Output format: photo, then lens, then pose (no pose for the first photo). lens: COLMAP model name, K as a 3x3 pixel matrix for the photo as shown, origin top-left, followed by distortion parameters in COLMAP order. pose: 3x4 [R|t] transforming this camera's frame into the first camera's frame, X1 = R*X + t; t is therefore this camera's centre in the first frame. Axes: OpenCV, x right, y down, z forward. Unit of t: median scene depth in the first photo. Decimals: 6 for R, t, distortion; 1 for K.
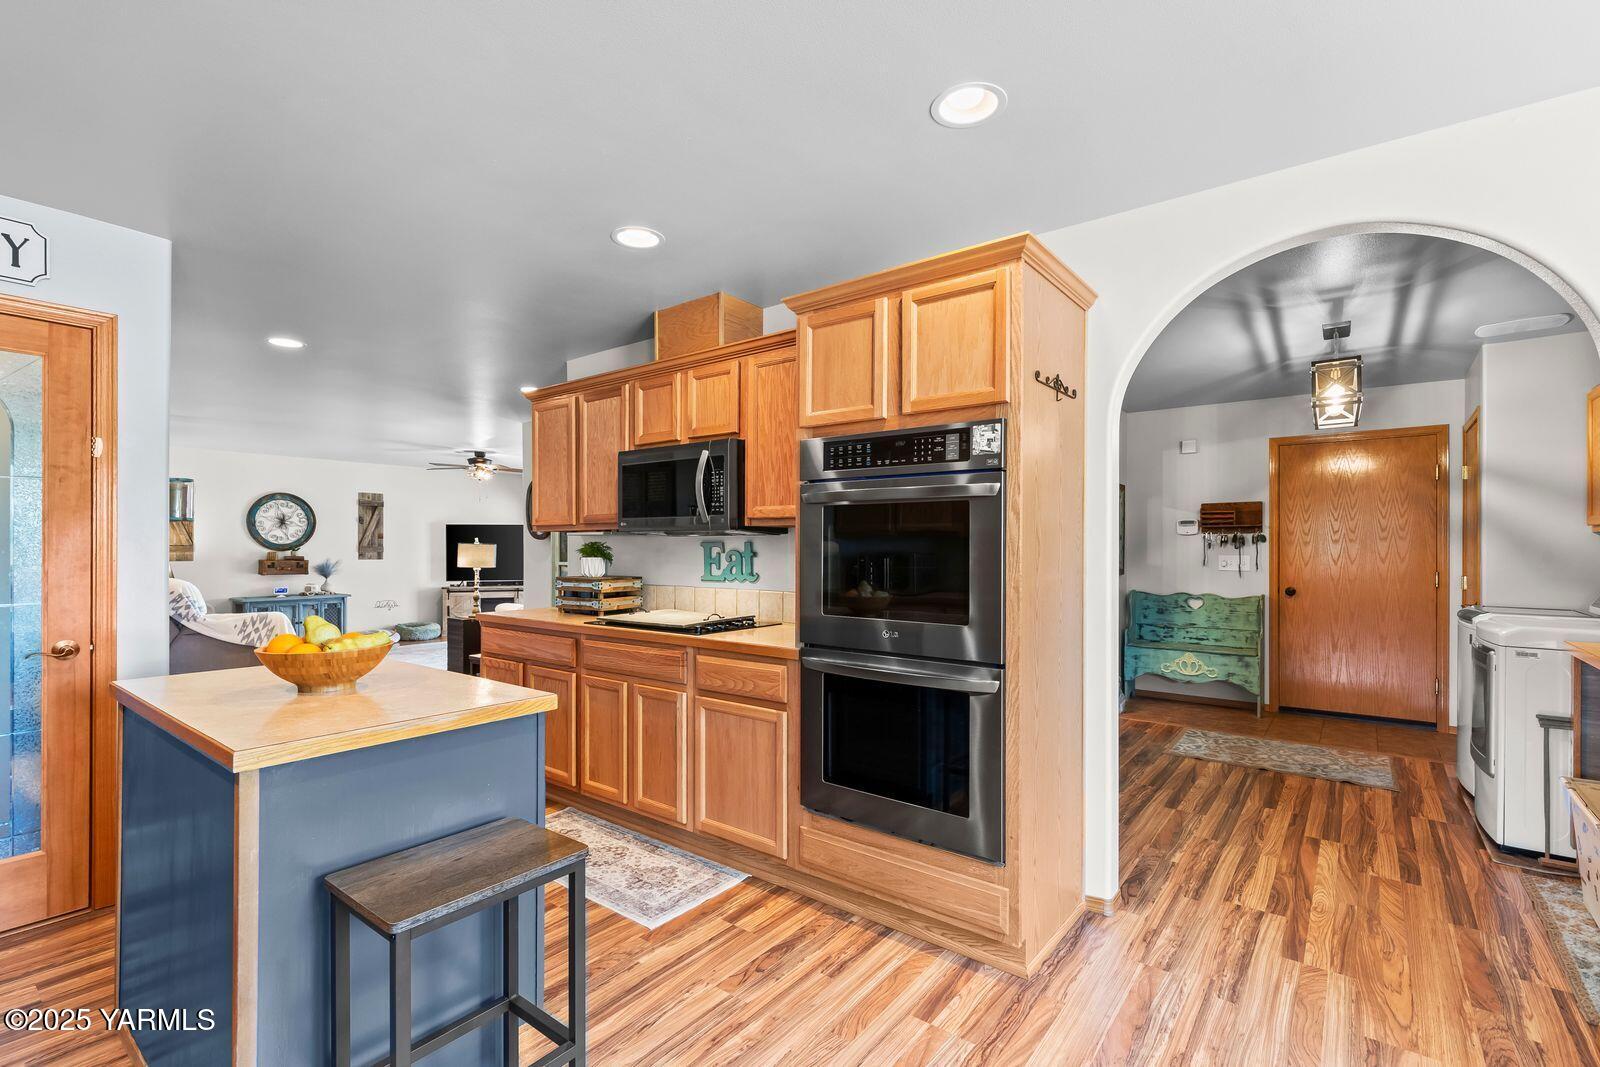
lens RADIAL K [[717.8, 0, 803.9], [0, 717.8, 548.0], [0, 0, 1]] dist [-0.010789, 0.003579]
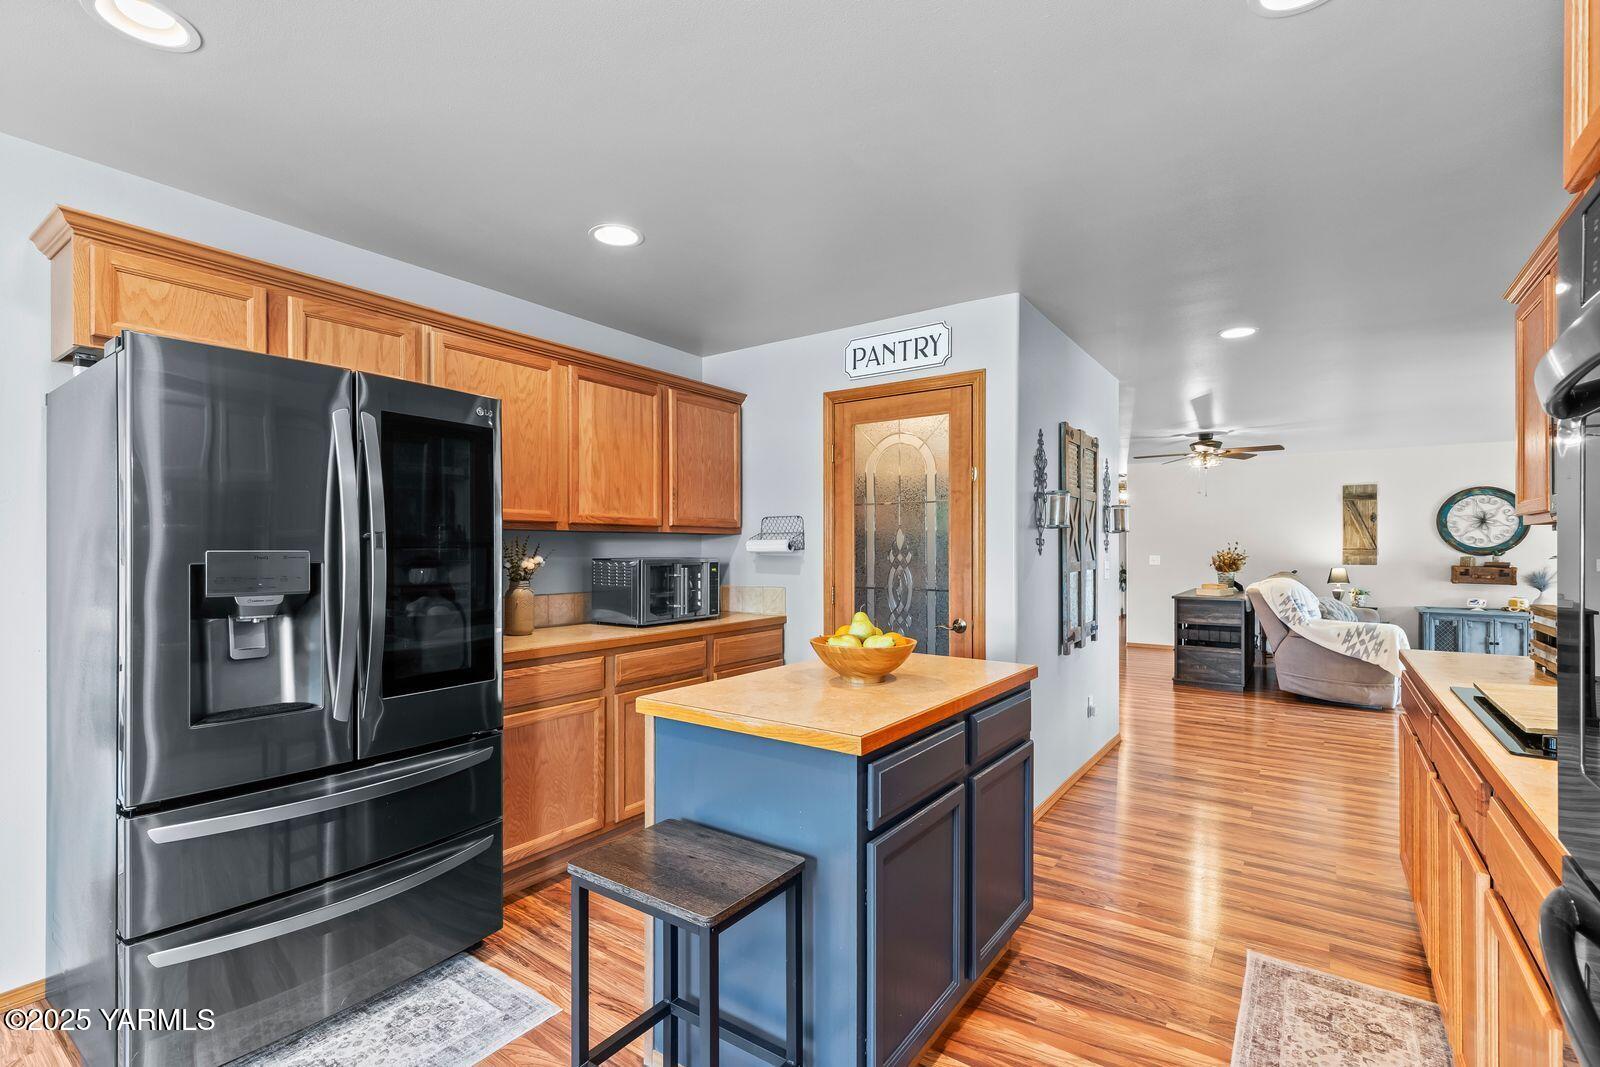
lens RADIAL K [[717.8, 0, 795.8], [0, 717.8, 542.5], [0, 0, 1]] dist [-0.010789, 0.003579]
pose [[0.035847, -0.008913, -0.999318, 0.081272], [-0.004300, 0.999950, -0.009072, -0.000483], [0.999348, 0.004622, 0.035807, 0.165655]]
